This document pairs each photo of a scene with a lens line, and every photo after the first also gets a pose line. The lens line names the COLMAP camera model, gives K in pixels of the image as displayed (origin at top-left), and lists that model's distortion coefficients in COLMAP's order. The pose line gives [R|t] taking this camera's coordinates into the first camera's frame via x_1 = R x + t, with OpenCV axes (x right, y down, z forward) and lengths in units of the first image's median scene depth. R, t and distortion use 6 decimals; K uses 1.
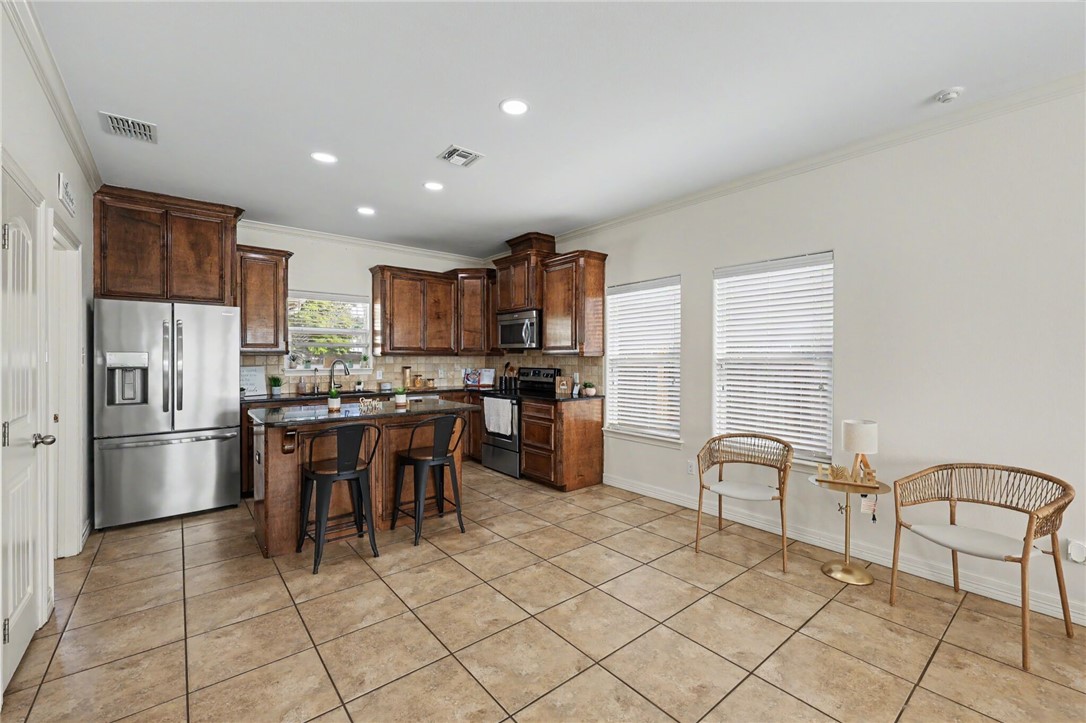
lens RADIAL K [[453.3, 0, 551.5], [0, 453.3, 360.4], [0, 0, 1]] dist [0.002764, 0.000092]
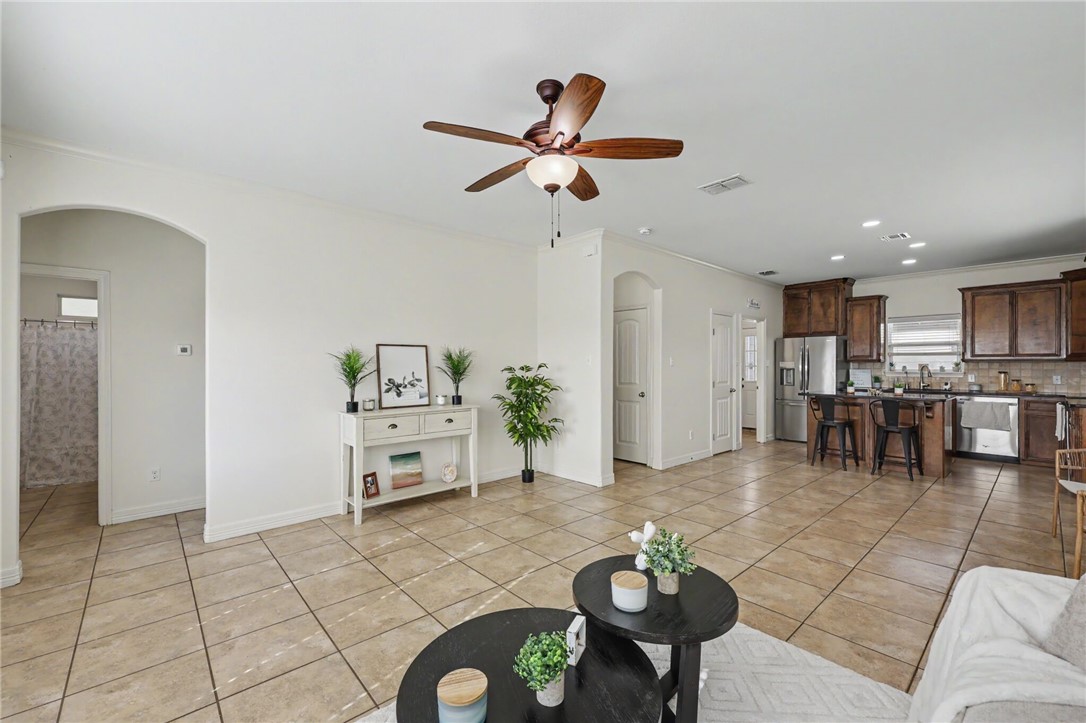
lens RADIAL K [[453.3, 0, 545.8], [0, 453.3, 364.0], [0, 0, 1]] dist [0.002764, 0.000092]
pose [[0.045685, -0.002037, -0.998954, 0.913249], [-0.004606, 0.999987, -0.002249, 0.003527], [0.998945, 0.004704, 0.045675, -0.204025]]
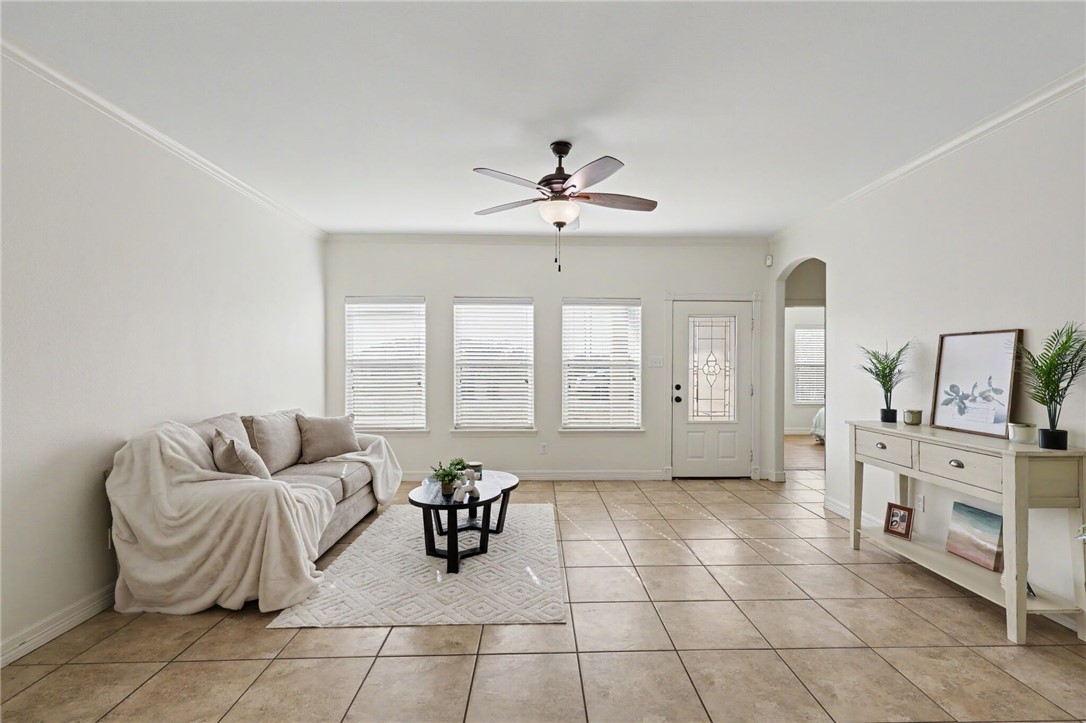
lens RADIAL K [[453.3, 0, 557.2], [0, 453.3, 365.0], [0, 0, 1]] dist [0.002764, 0.000092]
pose [[-0.799430, -0.002898, 0.600752, 0.021106], [0.003971, 0.999941, 0.010108, -0.003030], [-0.600746, 0.010467, -0.799371, 0.344040]]
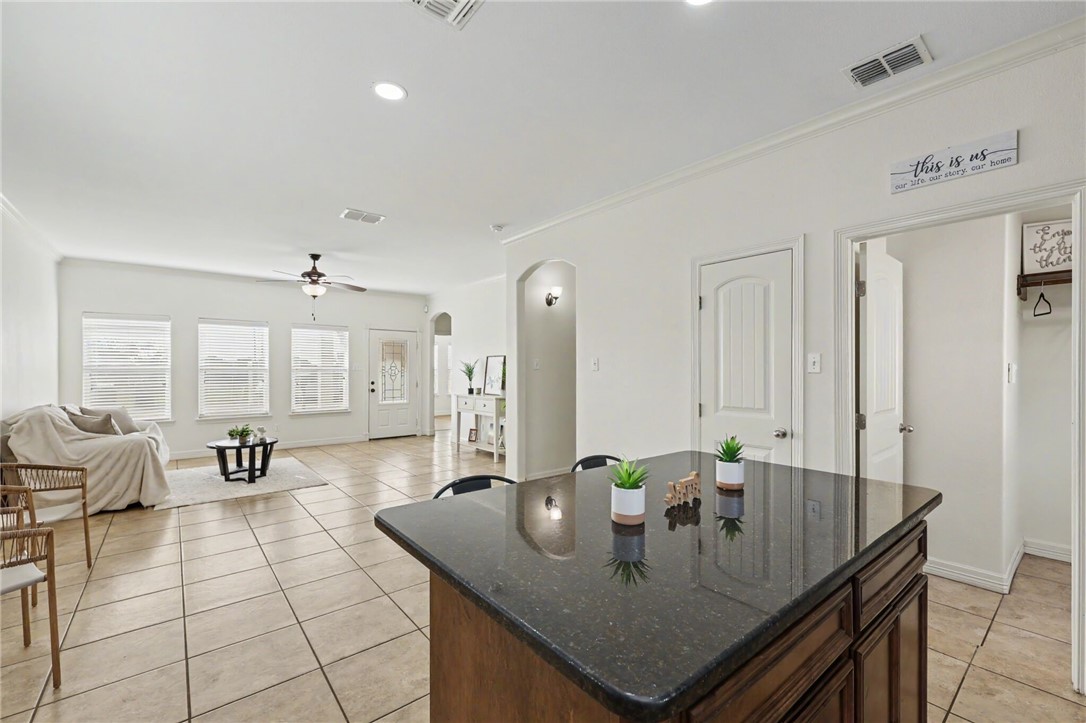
lens RADIAL K [[453.3, 0, 541.6], [0, 453.3, 369.5], [0, 0, 1]] dist [0.002764, 0.000092]
pose [[-0.999998, 0.000557, 0.001726, -0.219458], [0.000576, 0.999941, 0.010845, -0.008327], [-0.001720, 0.010846, -0.999940, 1.070733]]
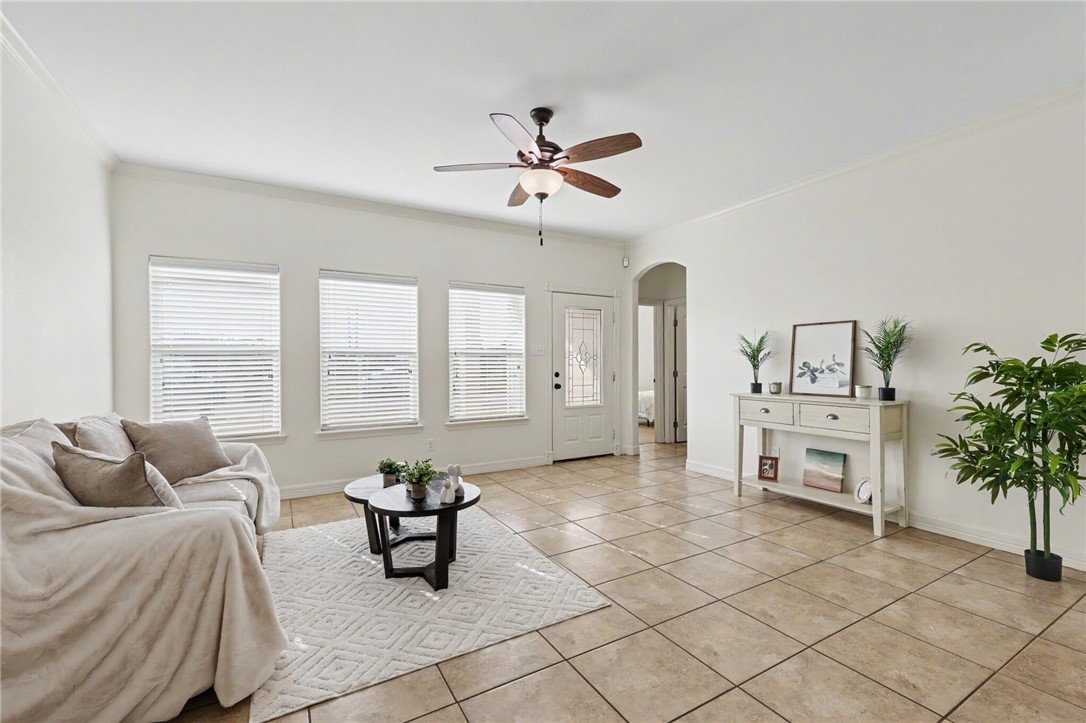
lens RADIAL K [[453.3, 0, 537.0], [0, 453.3, 364.0], [0, 0, 1]] dist [0.002764, 0.000092]
pose [[-0.986479, 0.006217, 0.163768, 0.314330], [0.008204, 0.999901, 0.011461, 0.023309], [-0.163680, 0.012650, -0.986432, 0.431138]]
